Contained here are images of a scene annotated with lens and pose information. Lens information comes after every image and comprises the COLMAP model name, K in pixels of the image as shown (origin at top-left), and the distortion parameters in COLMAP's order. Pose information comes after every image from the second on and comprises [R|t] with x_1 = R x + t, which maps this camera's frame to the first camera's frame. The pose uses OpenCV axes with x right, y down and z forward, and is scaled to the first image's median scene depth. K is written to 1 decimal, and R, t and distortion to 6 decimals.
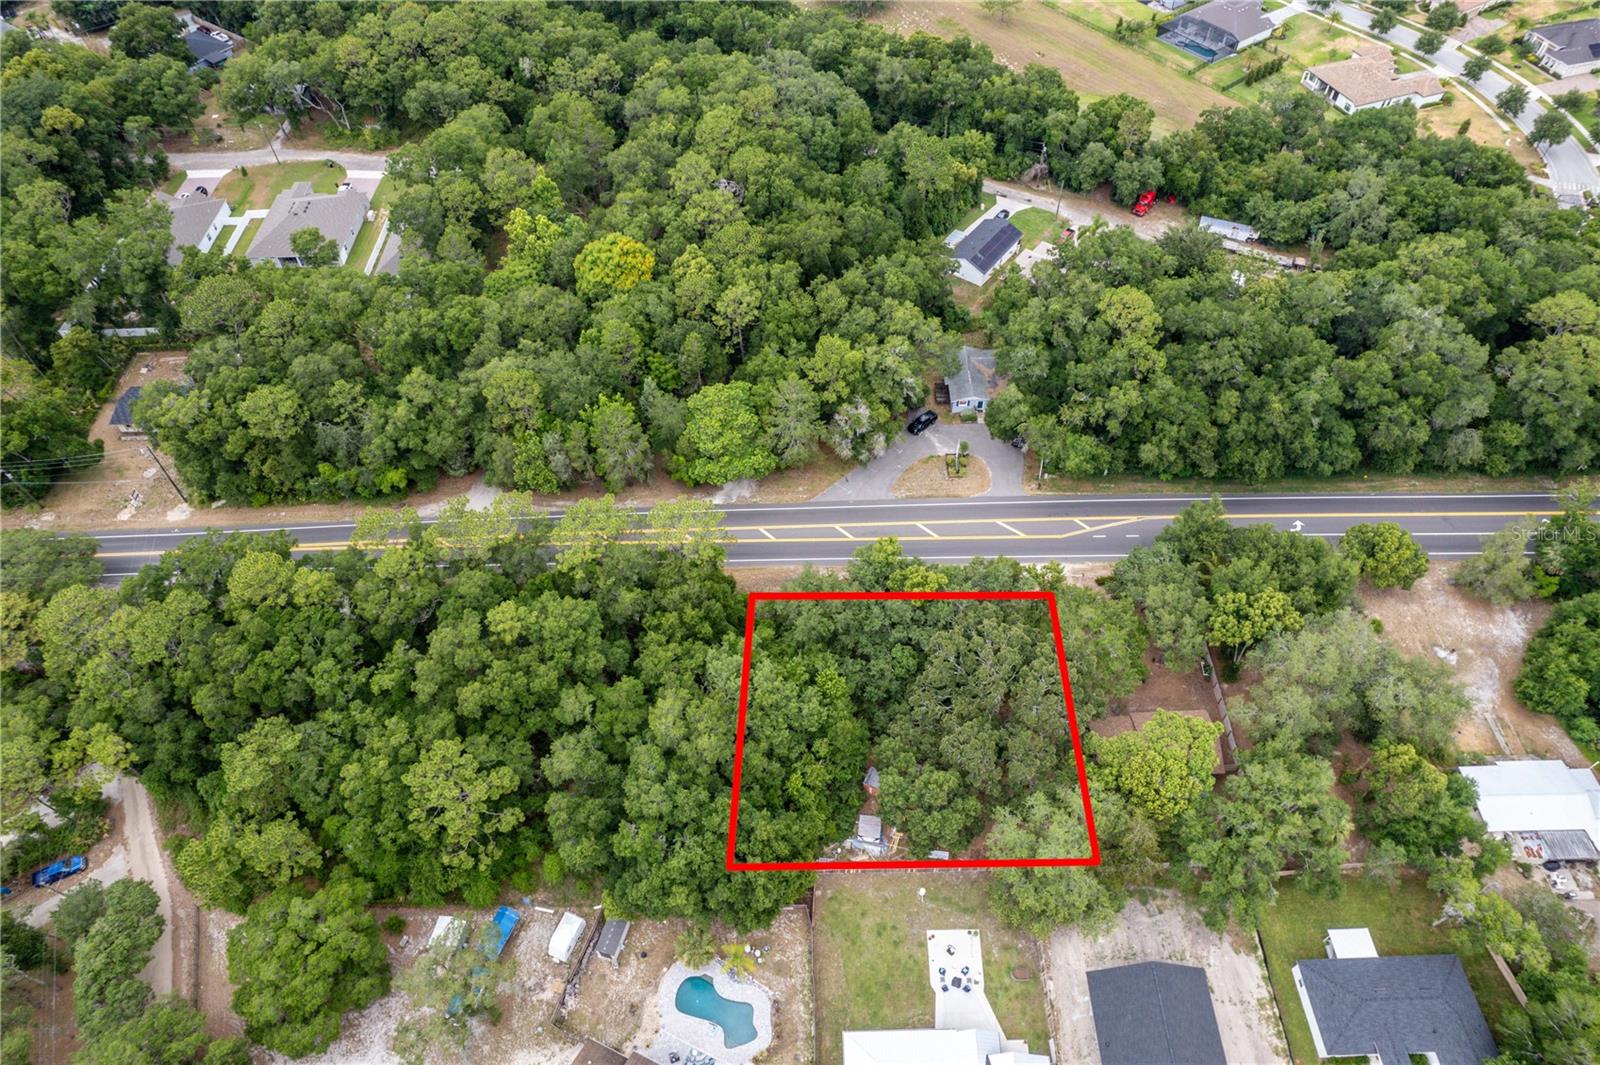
lens RADIAL K [[1021.4, 0, 812.9], [0, 1021.4, 535.8], [0, 0, 1]] dist [-0.071831, 0.067243]
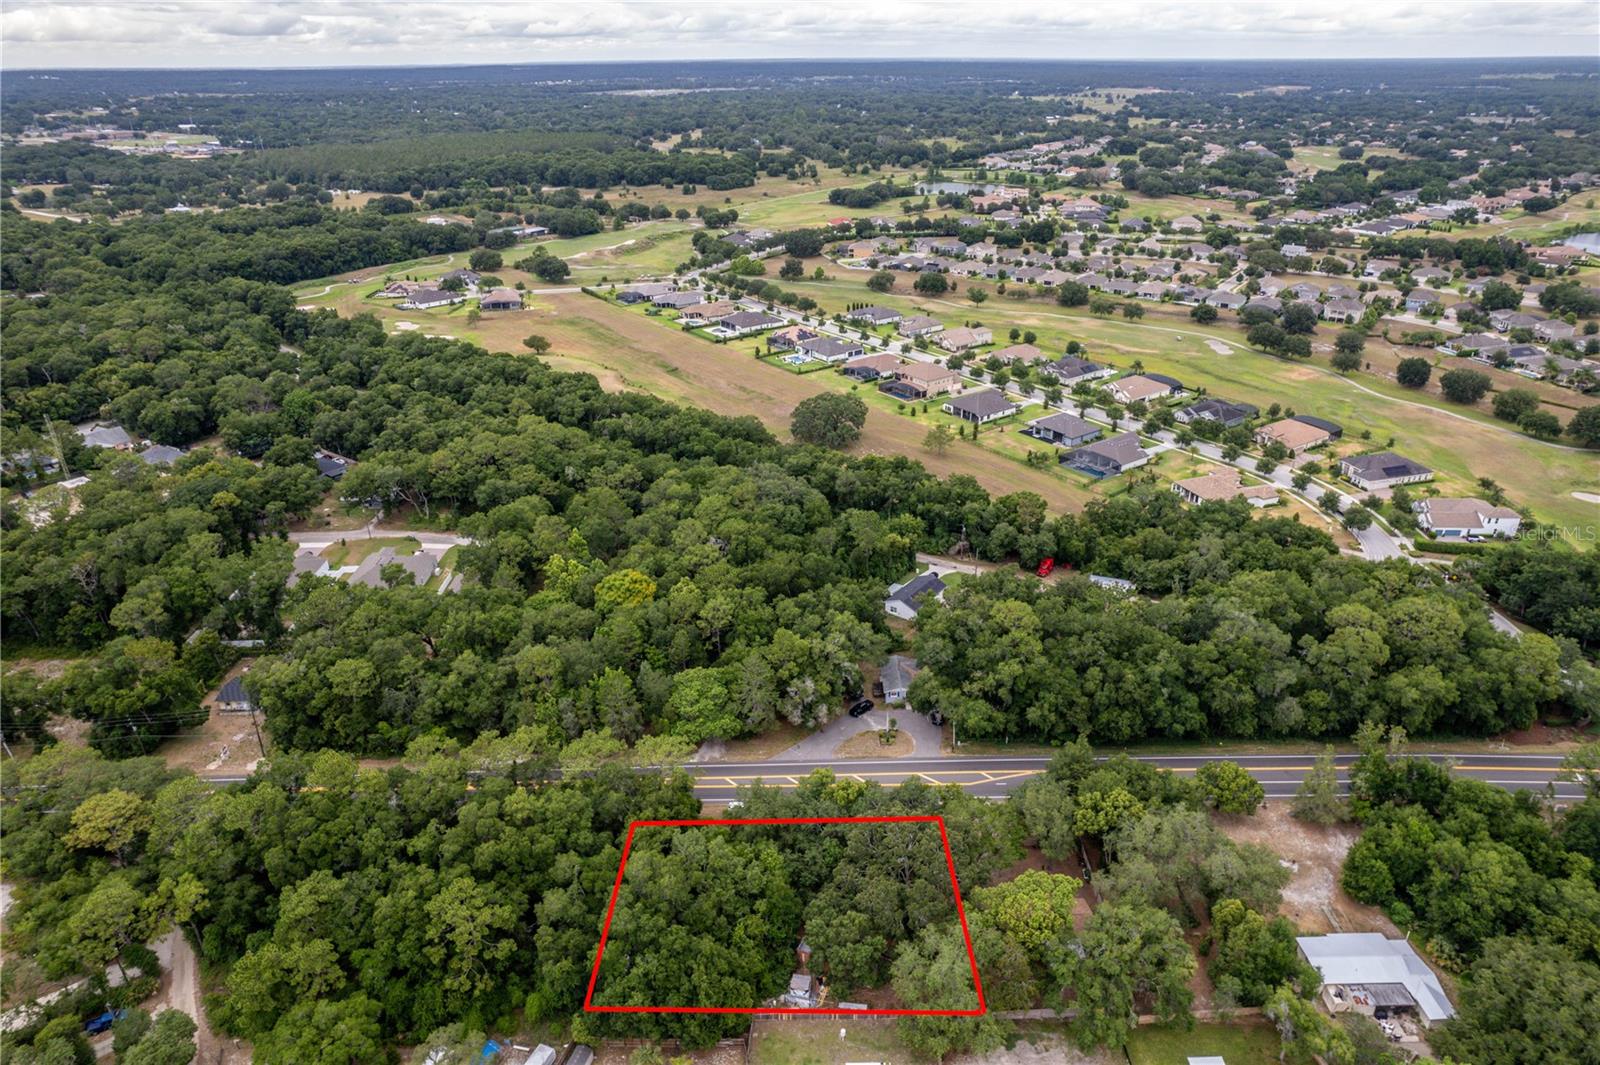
lens RADIAL K [[1021.4, 0, 810.5], [0, 1021.4, 538.2], [0, 0, 1]] dist [-0.071831, 0.067243]
pose [[0.999957, 0.002804, -0.008870, 0.062888], [-0.006348, 0.902686, -0.430254, 0.268597], [0.006801, 0.430292, 0.902664, -0.243978]]
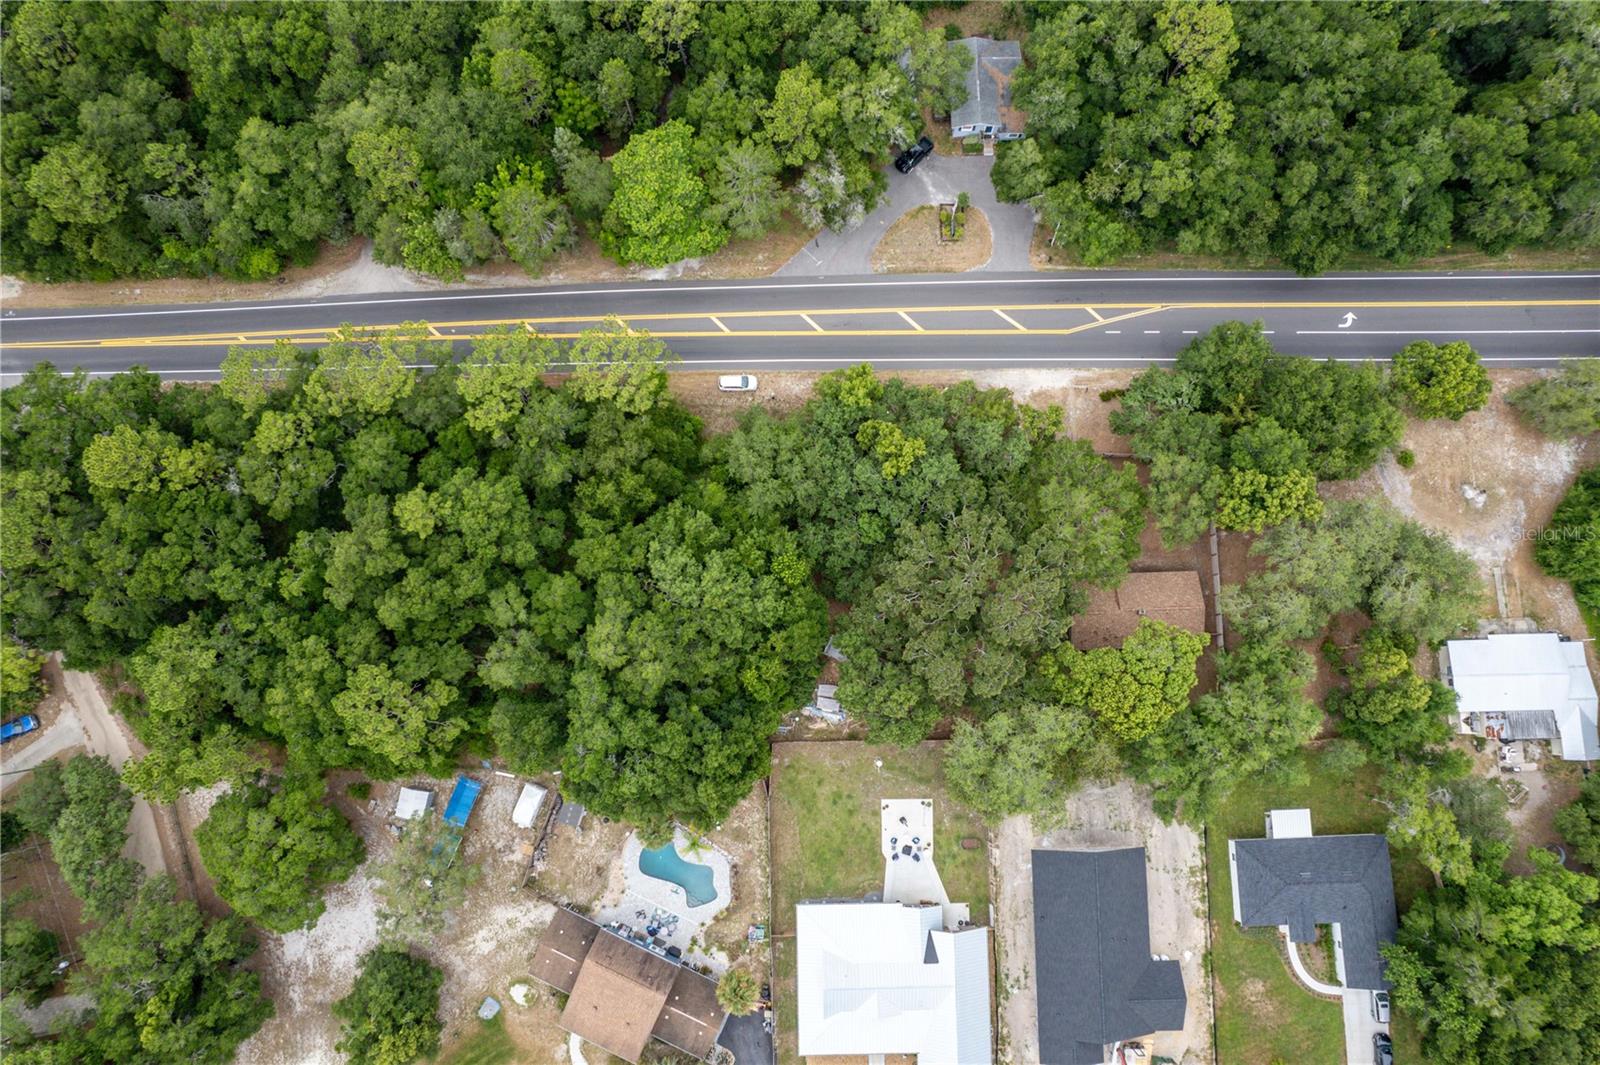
lens RADIAL K [[1021.4, 0, 811.9], [0, 1021.4, 534.8], [0, 0, 1]] dist [-0.071831, 0.067243]
pose [[0.999955, 0.004649, 0.008273, 0.025653], [-0.008117, 0.870569, 0.491980, -0.272556], [-0.004915, -0.492025, 0.870567, 0.187249]]
